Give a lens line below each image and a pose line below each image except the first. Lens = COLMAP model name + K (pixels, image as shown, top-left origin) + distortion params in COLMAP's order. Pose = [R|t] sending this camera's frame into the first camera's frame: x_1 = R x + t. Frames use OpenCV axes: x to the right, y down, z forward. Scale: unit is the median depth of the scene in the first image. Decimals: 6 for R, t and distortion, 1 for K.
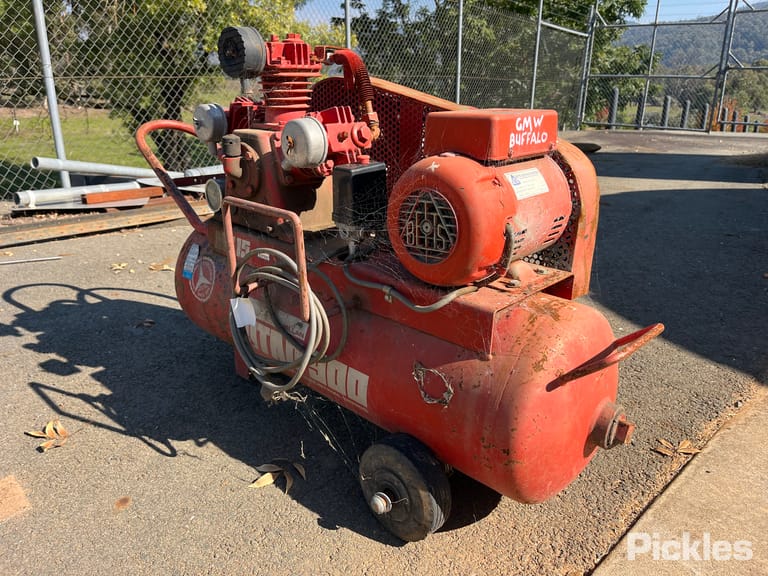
lens RADIAL K [[586.8, 0, 393.0], [0, 586.8, 287.7], [0, 0, 1]] dist [0.043897, -0.062328]
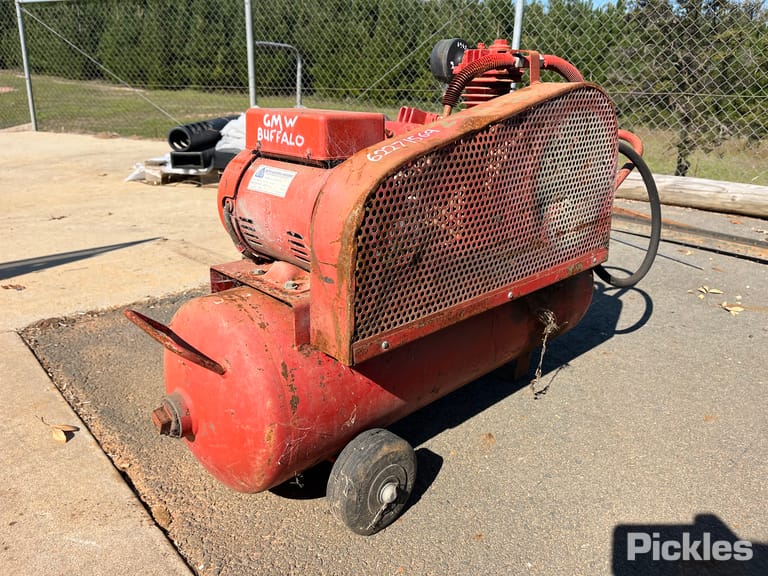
lens RADIAL K [[592.0, 0, 391.0], [0, 592.0, 285.4], [0, 0, 1]] dist [0.067817, -0.105188]
pose [[-0.024257, 0.313024, -0.949436, 0.802338], [-0.360307, 0.883150, 0.300375, -0.257277], [0.932518, 0.349375, 0.091362, 0.751318]]
